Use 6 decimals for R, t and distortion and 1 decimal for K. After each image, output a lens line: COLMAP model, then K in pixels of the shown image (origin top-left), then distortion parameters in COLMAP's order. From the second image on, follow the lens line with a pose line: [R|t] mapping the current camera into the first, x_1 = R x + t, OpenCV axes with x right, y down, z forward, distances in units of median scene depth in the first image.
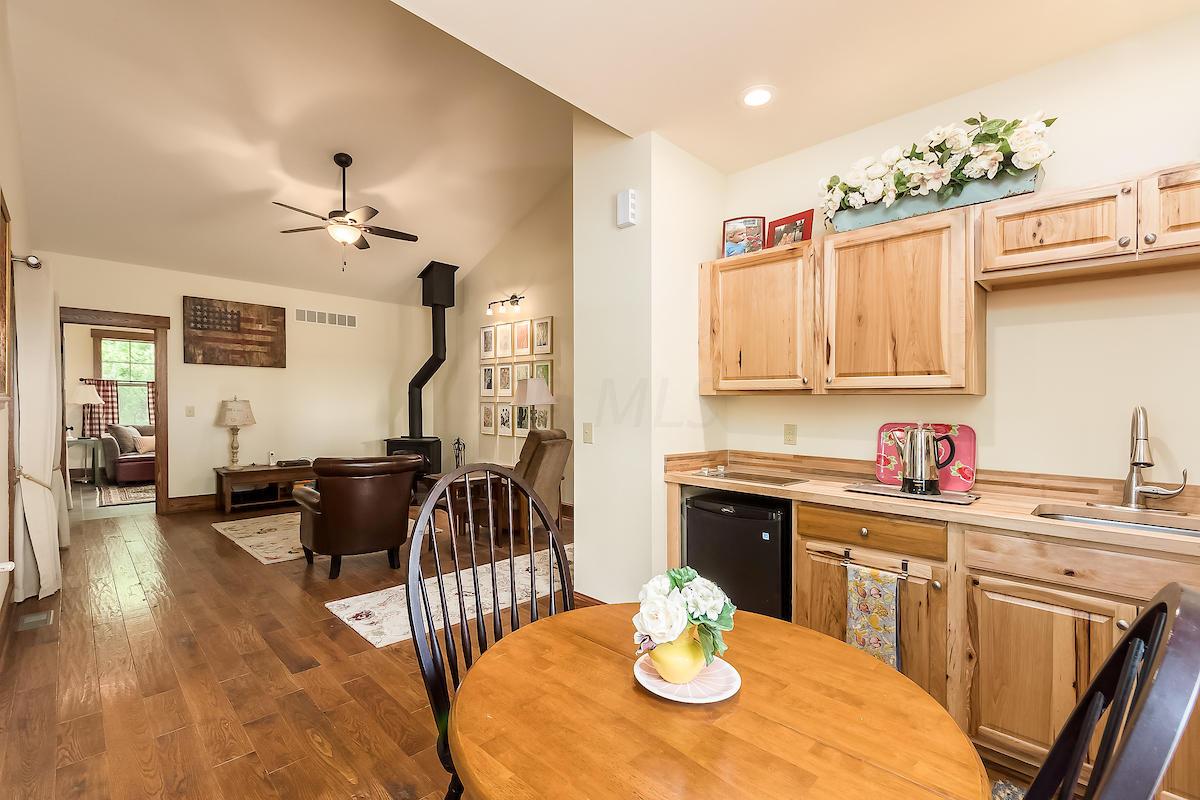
lens RADIAL K [[546.6, 0, 594.7], [0, 546.6, 411.4], [0, 0, 1]] dist [0.021740, 0.000071]
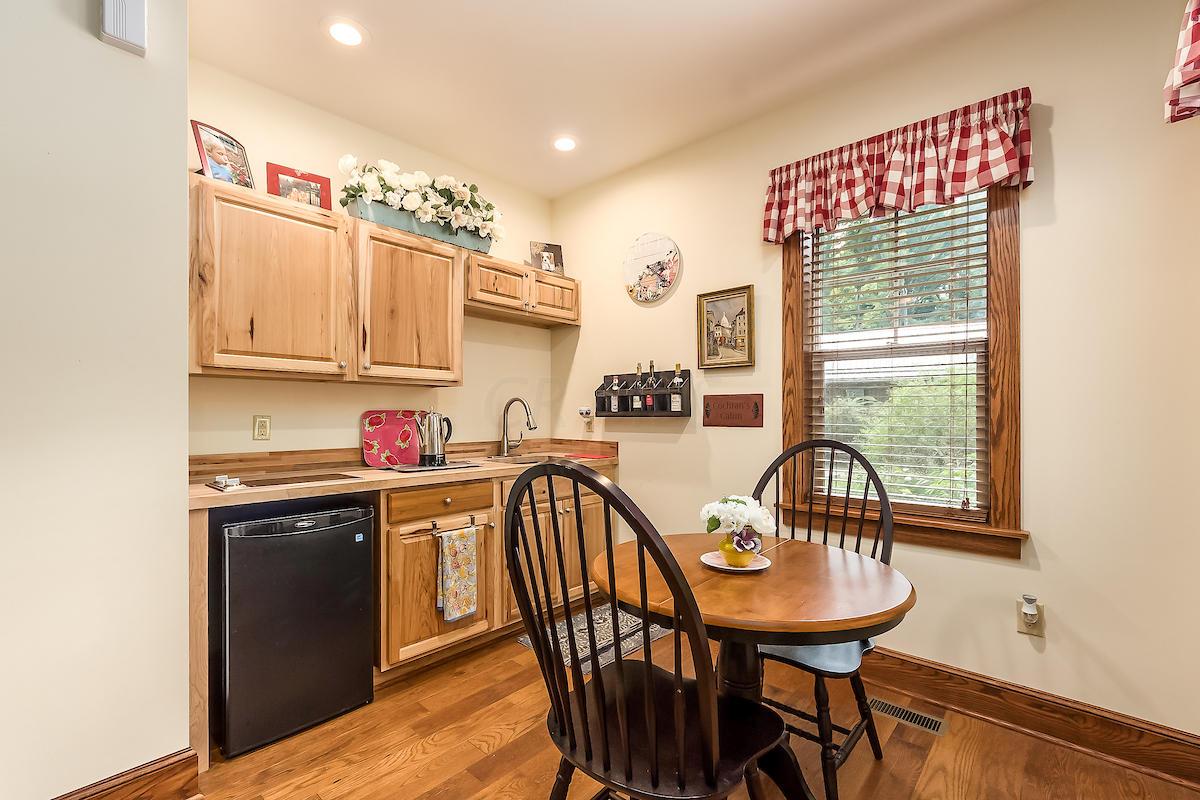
lens RADIAL K [[546.6, 0, 594.7], [0, 546.6, 411.4], [0, 0, 1]] dist [0.021740, 0.000071]
pose [[-0.064273, -0.005223, 0.997919, -0.616163], [0.012632, 0.999902, 0.006047, 0.023370], [-0.997852, 0.012994, -0.064201, 0.689853]]
